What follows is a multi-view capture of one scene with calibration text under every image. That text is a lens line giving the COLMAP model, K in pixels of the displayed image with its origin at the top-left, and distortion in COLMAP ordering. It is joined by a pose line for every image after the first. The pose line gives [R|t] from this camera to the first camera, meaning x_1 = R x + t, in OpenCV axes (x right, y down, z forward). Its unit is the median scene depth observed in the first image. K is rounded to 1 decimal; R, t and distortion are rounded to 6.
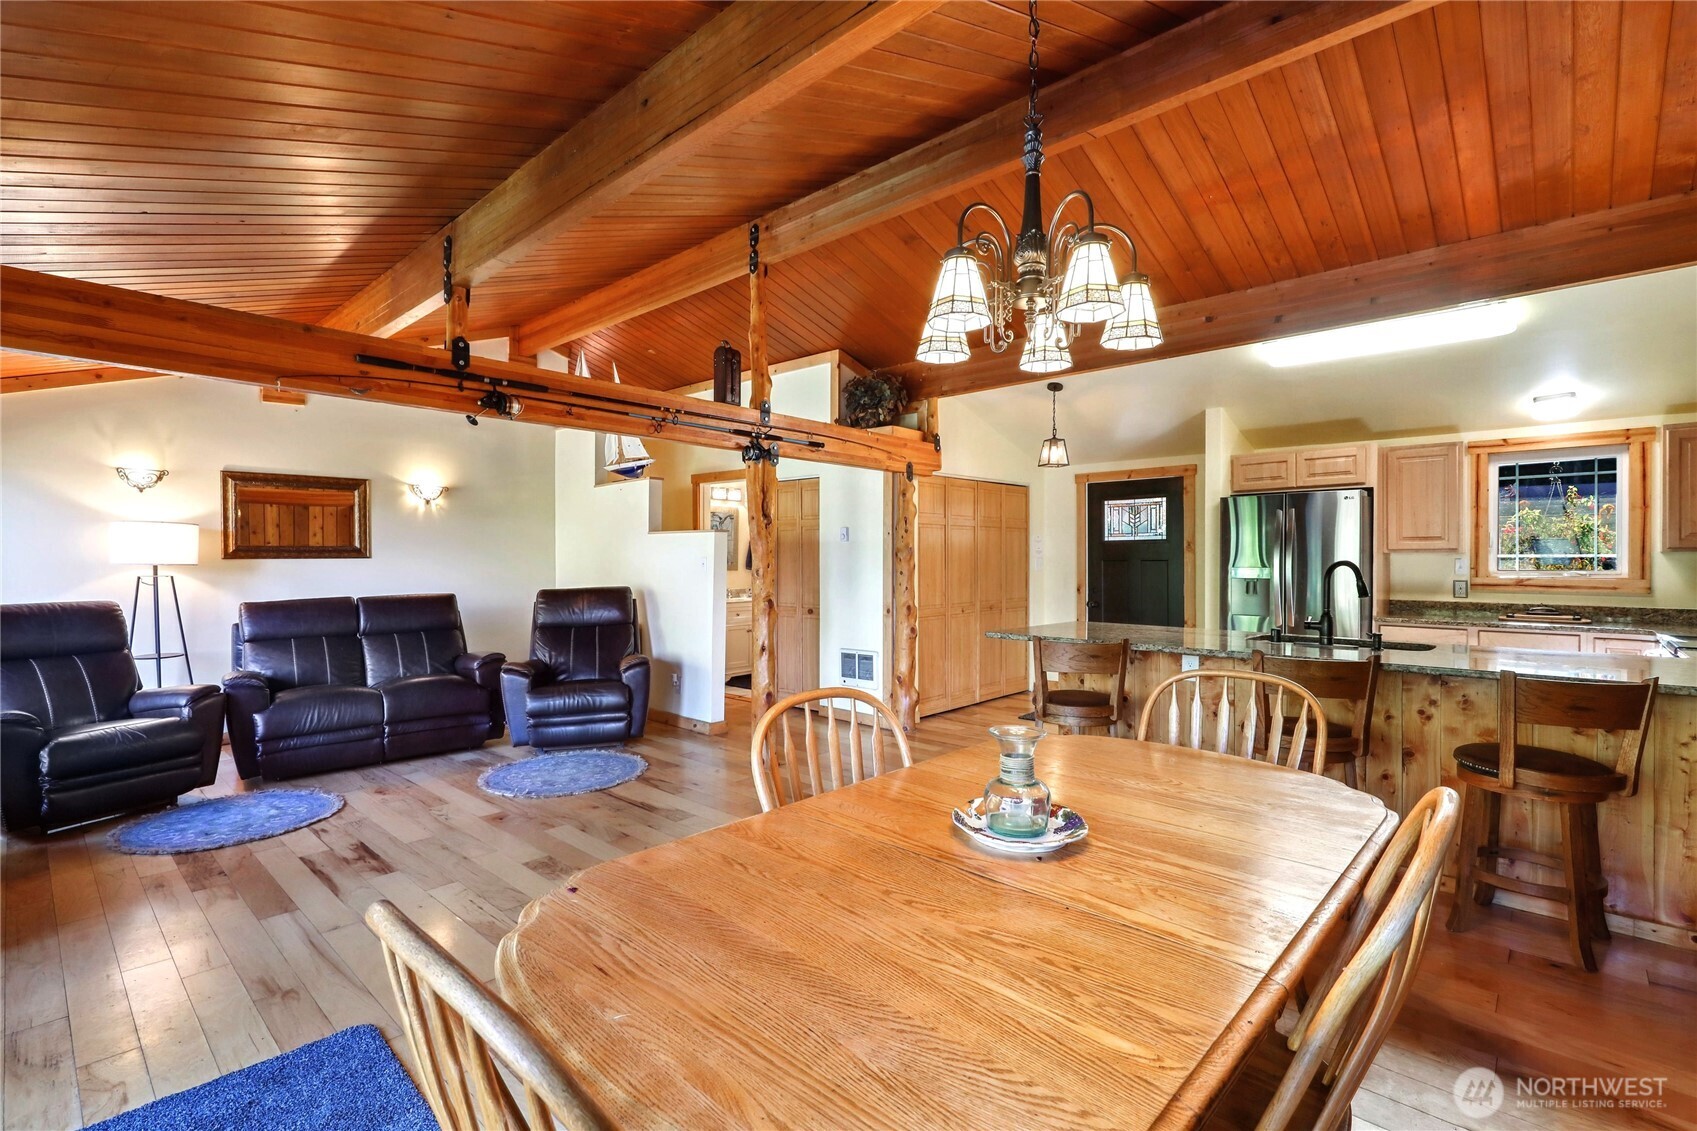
lens RADIAL K [[766.6, 0, 853.9], [0, 766.6, 565.6], [0, 0, 1]] dist [-0.001093, -0.000543]
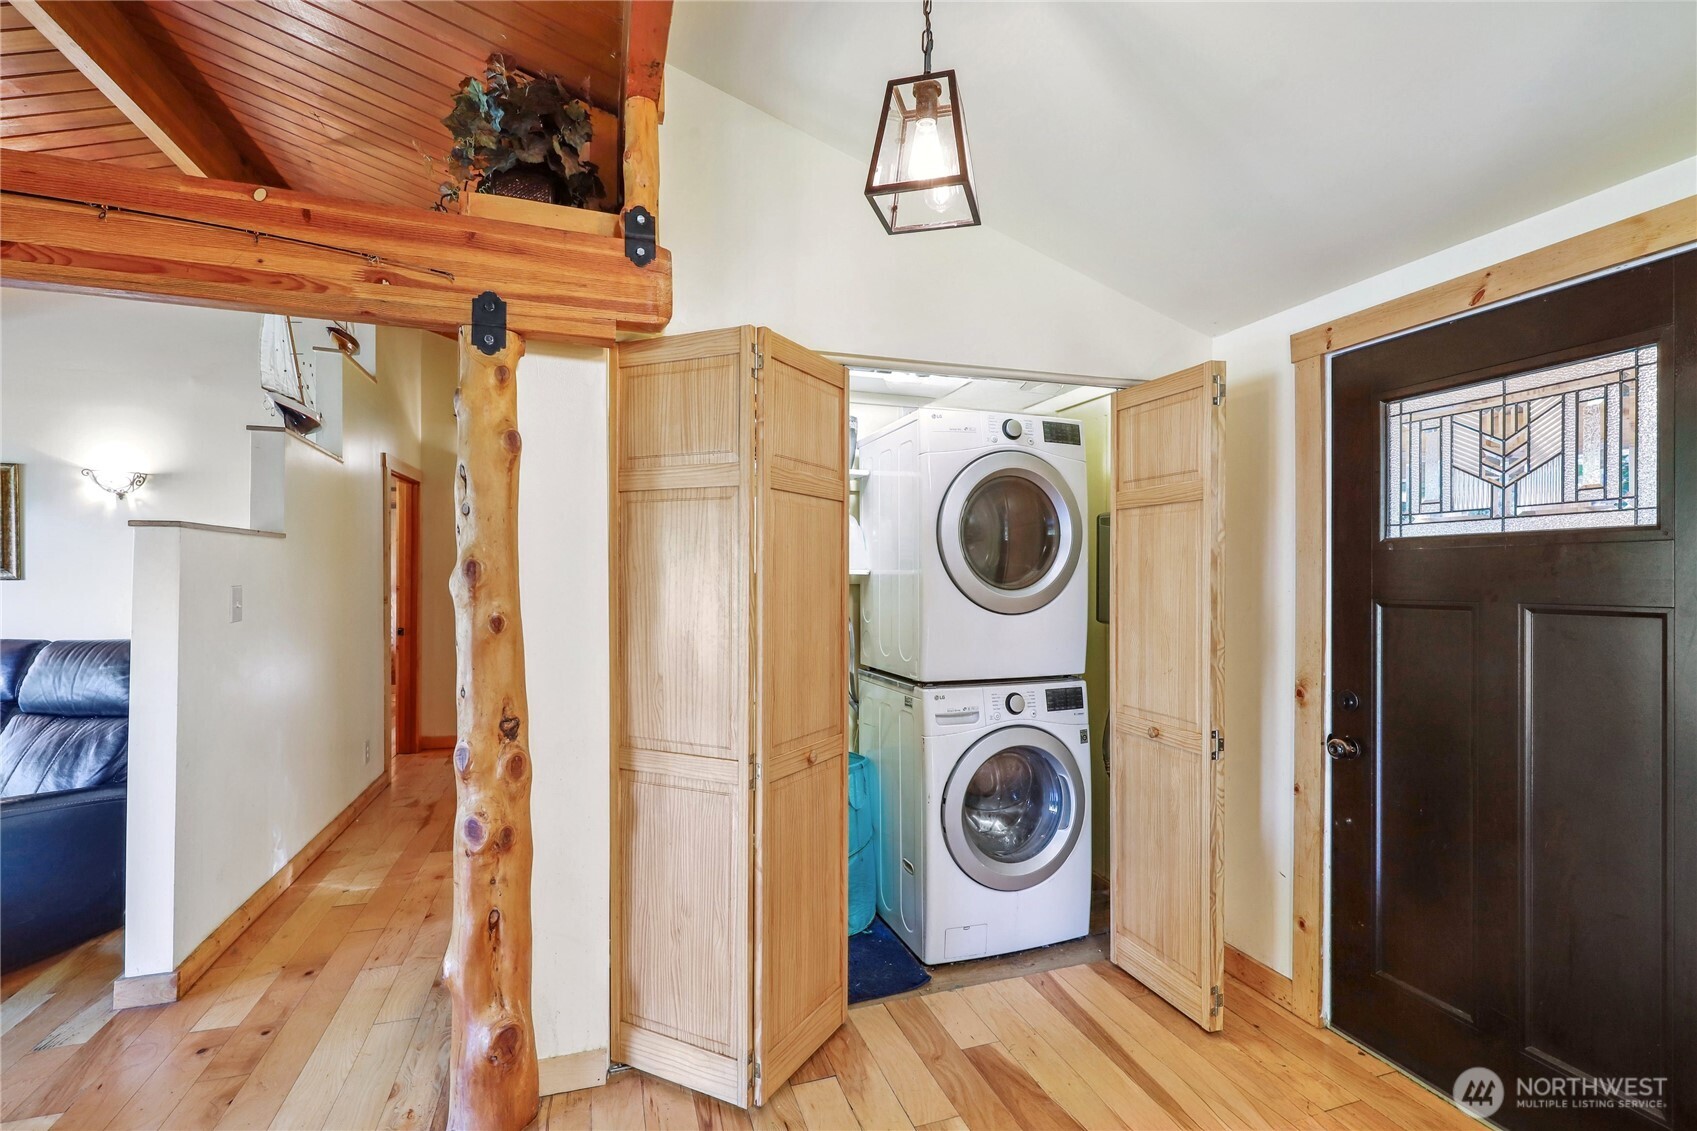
lens RADIAL K [[766.6, 0, 849.6], [0, 766.6, 578.3], [0, 0, 1]] dist [-0.001093, -0.000543]
pose [[0.878690, 0.008112, -0.477324, 0.393364], [-0.009296, 0.999957, -0.000120, -0.020608], [0.477302, 0.004542, 0.878727, 0.880814]]
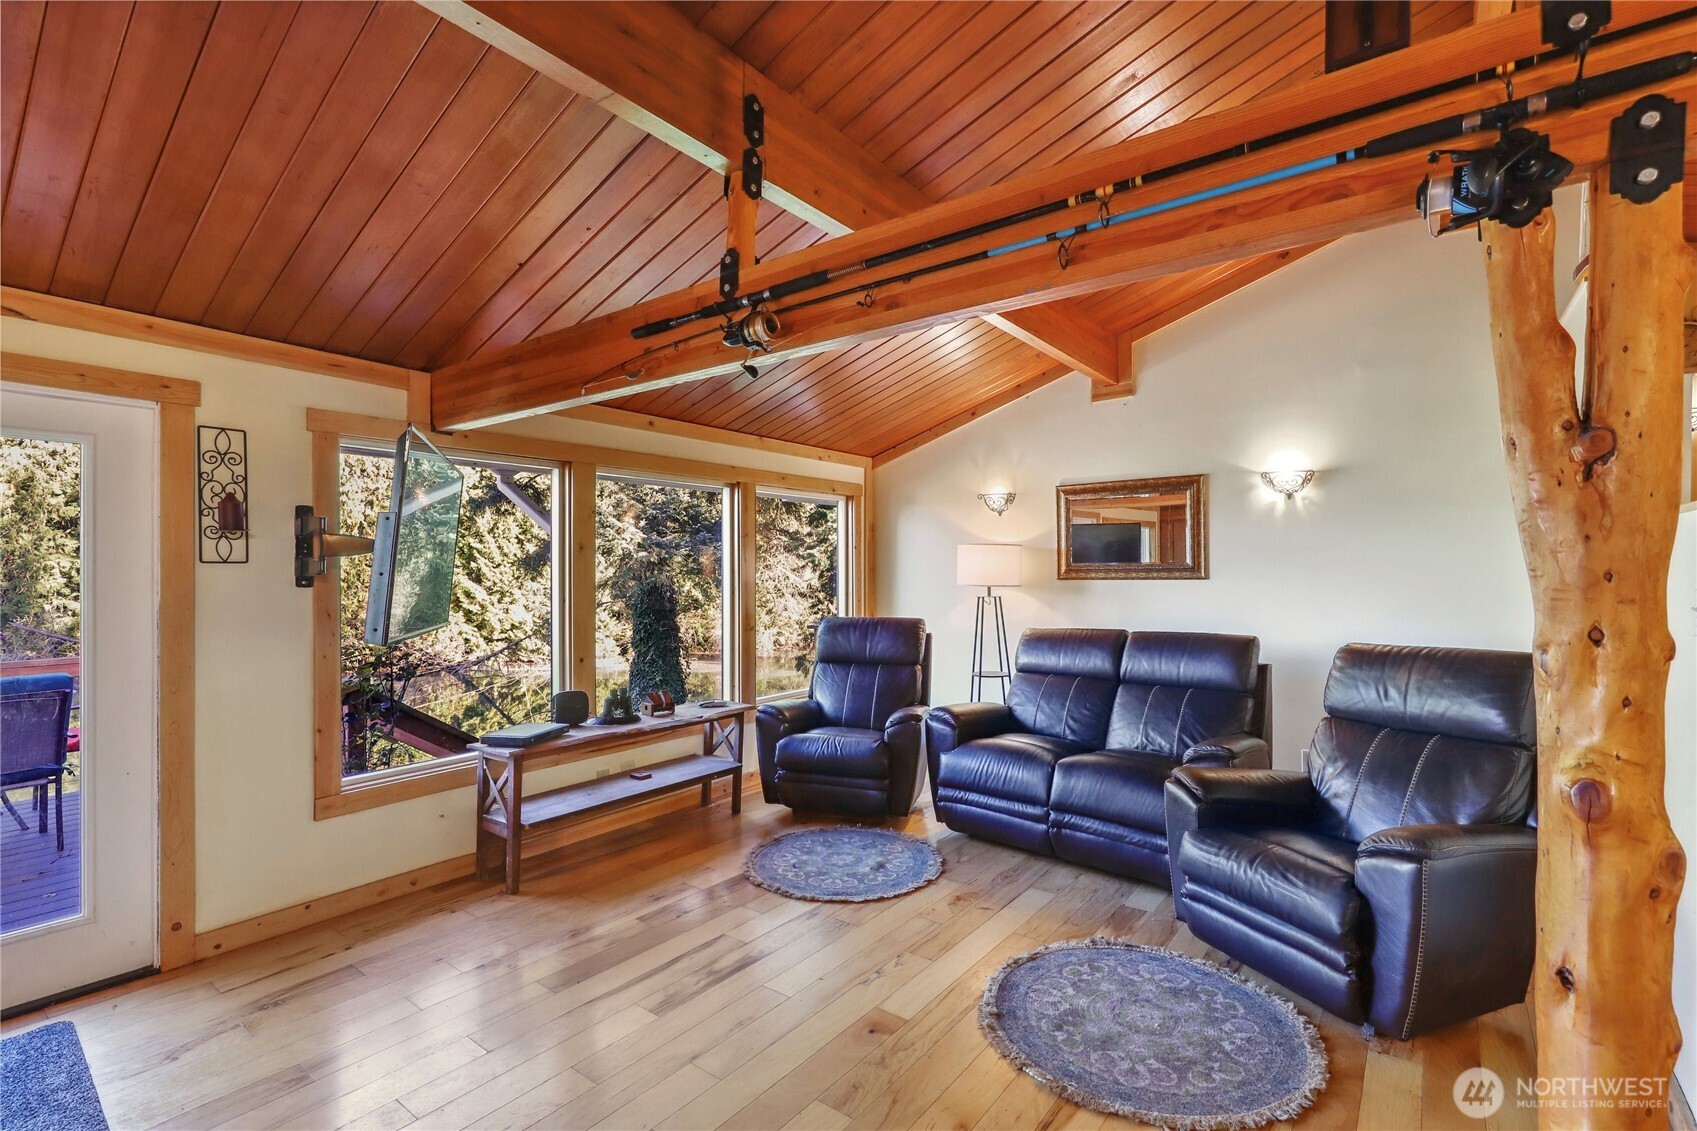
lens RADIAL K [[766.6, 0, 847.5], [0, 766.6, 569.0], [0, 0, 1]] dist [-0.001093, -0.000543]
pose [[0.088917, -0.003162, -0.996034, 0.092448], [-0.008392, 0.999957, -0.003923, -0.016198], [0.996004, 0.008708, 0.088887, 0.682834]]
